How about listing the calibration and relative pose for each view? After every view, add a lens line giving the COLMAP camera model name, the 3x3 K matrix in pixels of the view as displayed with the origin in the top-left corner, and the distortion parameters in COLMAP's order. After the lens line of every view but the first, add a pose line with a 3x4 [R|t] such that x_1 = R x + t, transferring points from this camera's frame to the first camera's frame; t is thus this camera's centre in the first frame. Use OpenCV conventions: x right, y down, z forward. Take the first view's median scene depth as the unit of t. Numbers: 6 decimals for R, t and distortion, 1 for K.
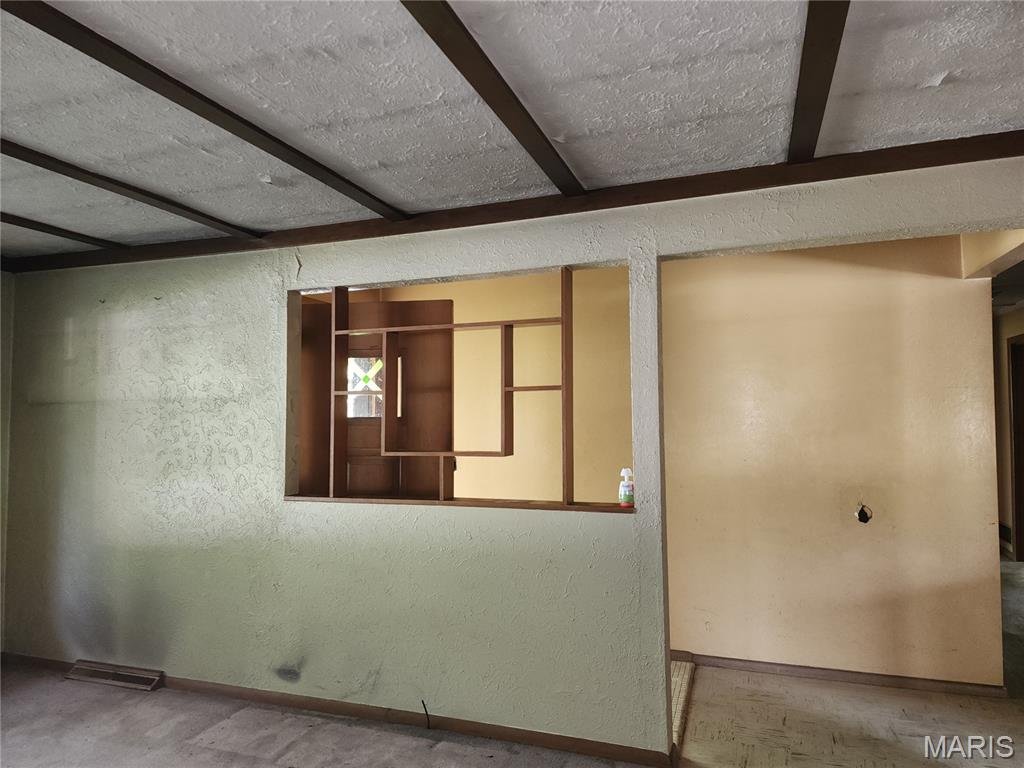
lens RADIAL K [[677.9, 0, 512.0], [0, 677.9, 384.0], [0, 0, 1]] dist [0.052030, -0.048759]
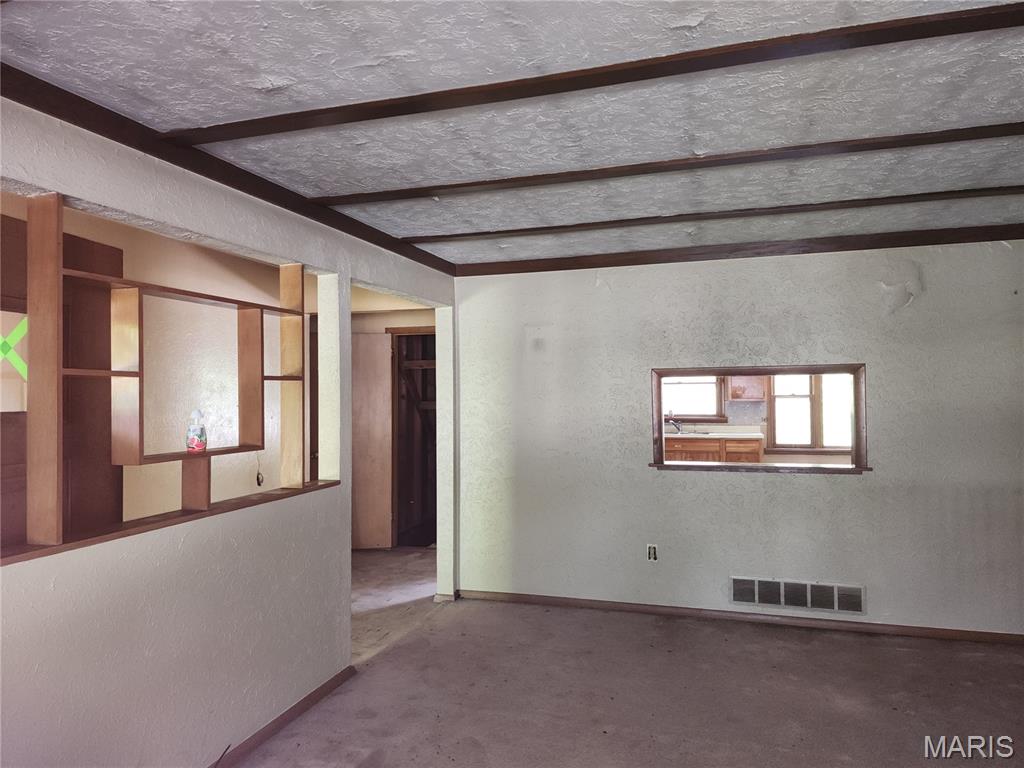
lens RADIAL K [[677.9, 0, 512.0], [0, 677.9, 384.0], [0, 0, 1]] dist [0.052030, -0.048759]
pose [[-0.052683, 0.021589, 0.998378, -0.968315], [-0.034564, 0.999128, -0.023430, 0.026178], [-0.998013, -0.035742, -0.051891, 0.693807]]
